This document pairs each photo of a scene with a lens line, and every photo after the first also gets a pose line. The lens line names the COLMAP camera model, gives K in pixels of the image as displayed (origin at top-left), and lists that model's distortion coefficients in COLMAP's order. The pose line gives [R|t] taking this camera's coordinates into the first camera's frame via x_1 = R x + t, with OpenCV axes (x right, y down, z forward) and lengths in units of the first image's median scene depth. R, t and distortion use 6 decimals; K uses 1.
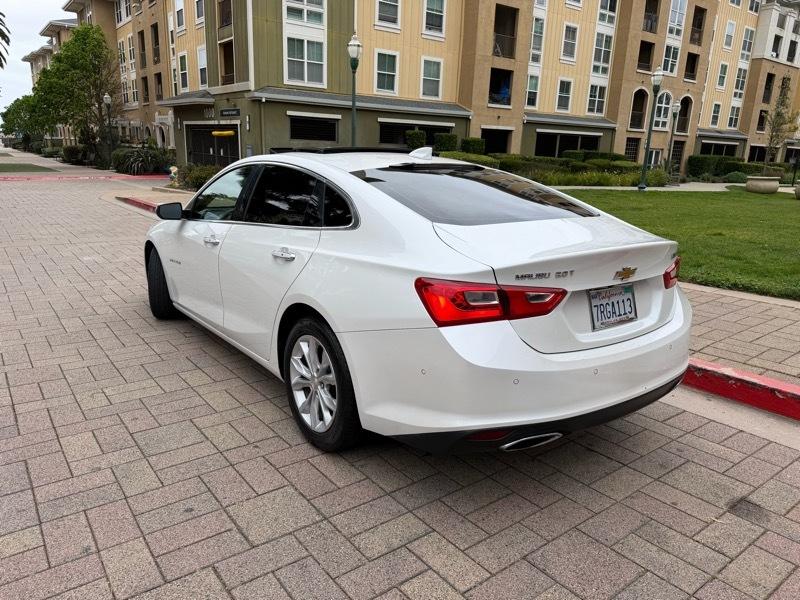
lens RADIAL K [[564.1, 0, 401.0], [0, 564.1, 296.4], [0, 0, 1]] dist [0.004955, -0.008081]
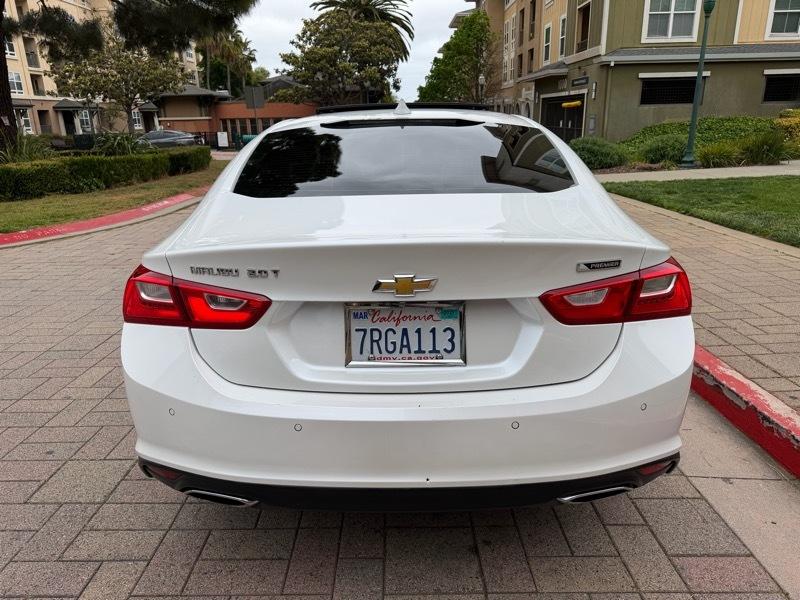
lens RADIAL K [[568.0, 0, 397.7], [0, 568.0, 298.7], [0, 0, 1]] dist [0.002122, -0.000406]
pose [[0.793712, 0.131941, -0.593813, 0.070786], [-0.104950, 0.991257, 0.079971, -0.006938], [0.599172, -0.001153, 0.800619, 0.047797]]
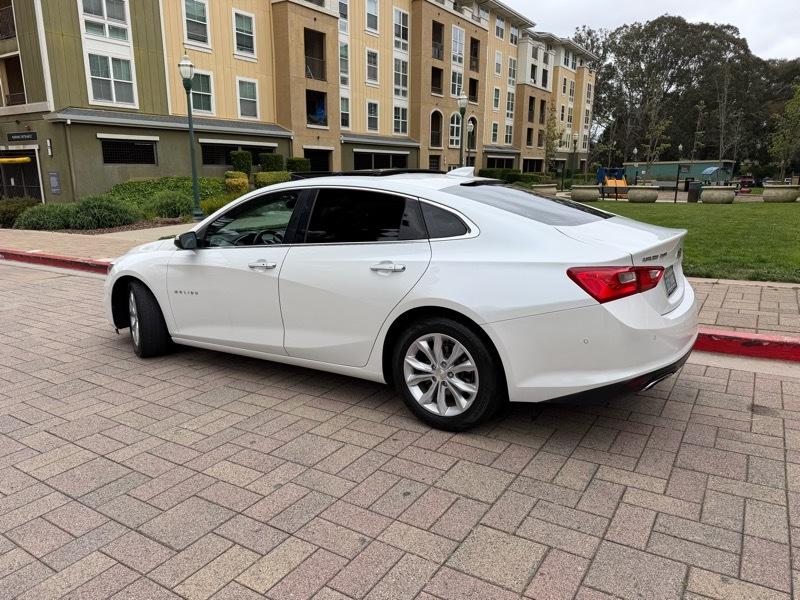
lens RADIAL K [[557.4, 0, 402.0], [0, 557.4, 302.9], [0, 0, 1]] dist [0.046644, -0.061126]
pose [[0.938092, -0.111269, 0.328029, -0.064745], [0.117637, 0.993057, 0.000433, -0.000131], [-0.325800, 0.038182, 0.944667, -0.006021]]
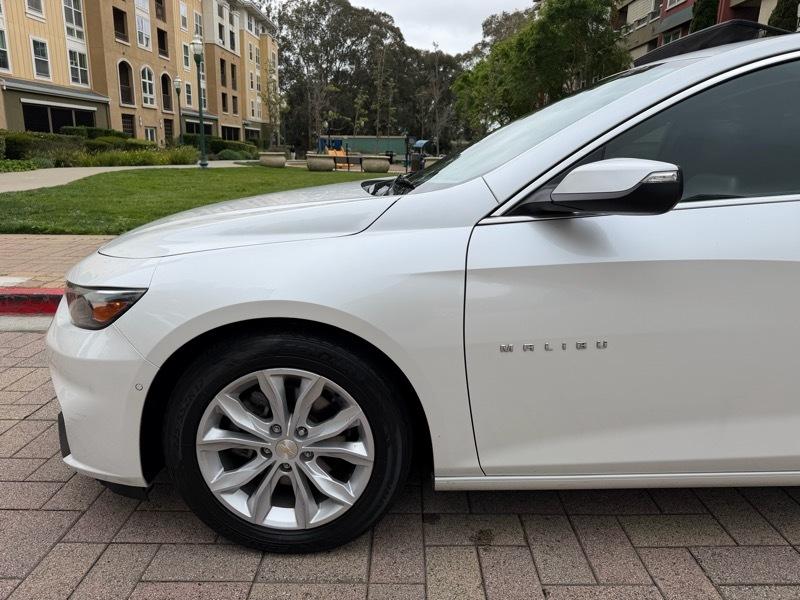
lens RADIAL K [[562.5, 0, 402.7], [0, 562.5, 289.9], [0, 0, 1]] dist [0.029770, -0.036267]
pose [[0.611496, -0.210553, 0.762719, -0.121800], [0.197201, 0.974082, 0.110799, -0.025803], [-0.766280, 0.082655, 0.637168, 0.149591]]
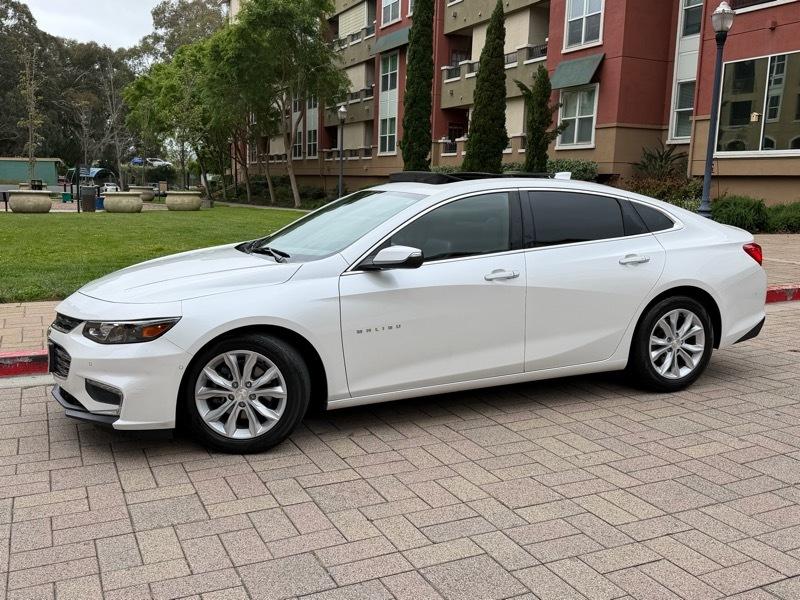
lens RADIAL K [[766.6, 0, 404.1], [0, 766.6, 301.2], [0, 0, 1]] dist [0.166317, -0.359282]
pose [[0.218824, -0.172535, 0.960389, -0.233530], [0.227795, 0.966079, 0.121655, -0.036522], [-0.948802, 0.192151, 0.250704, 0.125005]]
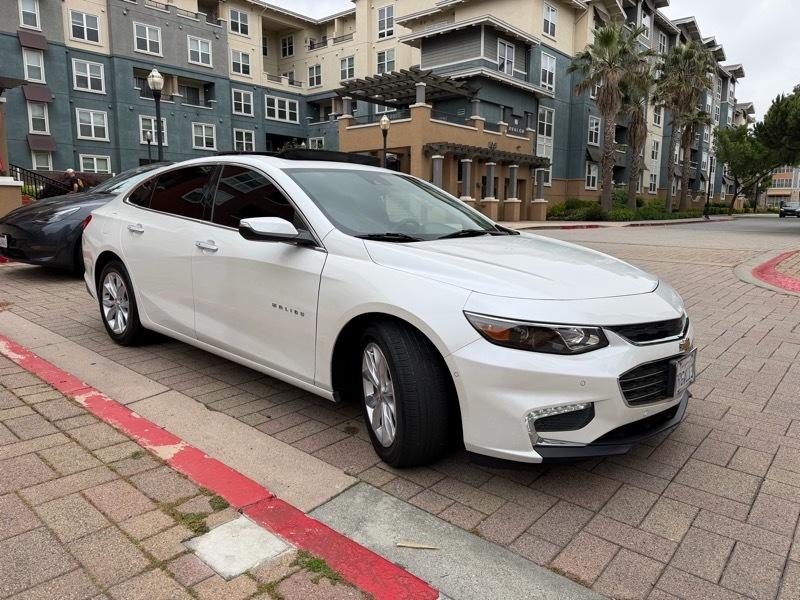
lens RADIAL K [[557.4, 0, 402.0], [0, 557.4, 302.9], [0, 0, 1]] dist [0.046644, -0.061126]
pose [[-0.977576, -0.004287, -0.210537, -0.008810], [-0.089264, 0.913960, 0.395866, -0.068662], [0.190725, 0.405782, -0.893848, 0.325817]]
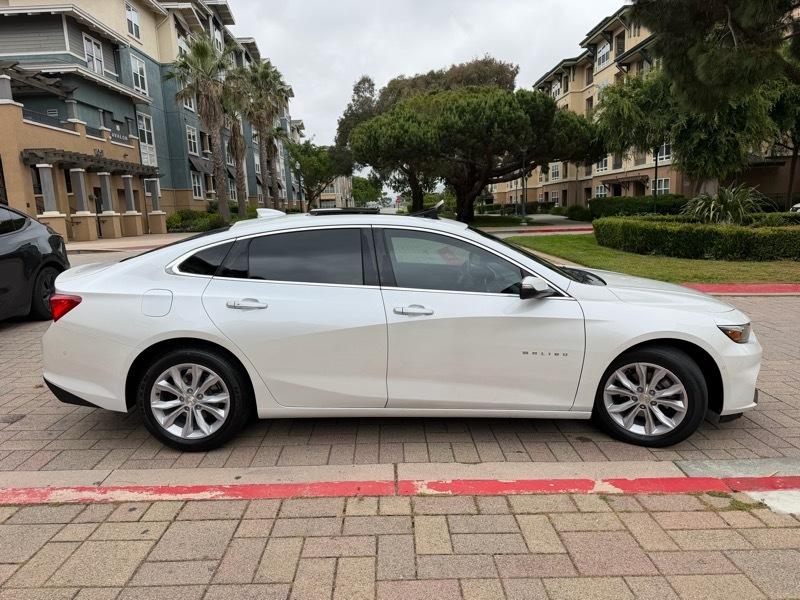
lens RADIAL K [[556.8, 0, 400.0], [0, 556.8, 311.9], [0, 0, 1]] dist [0.046568, -0.055154]
pose [[-0.589752, 0.136630, -0.795943, 0.117535], [-0.186617, 0.935853, 0.298919, -0.062772], [0.785727, 0.324824, -0.526424, 0.258493]]
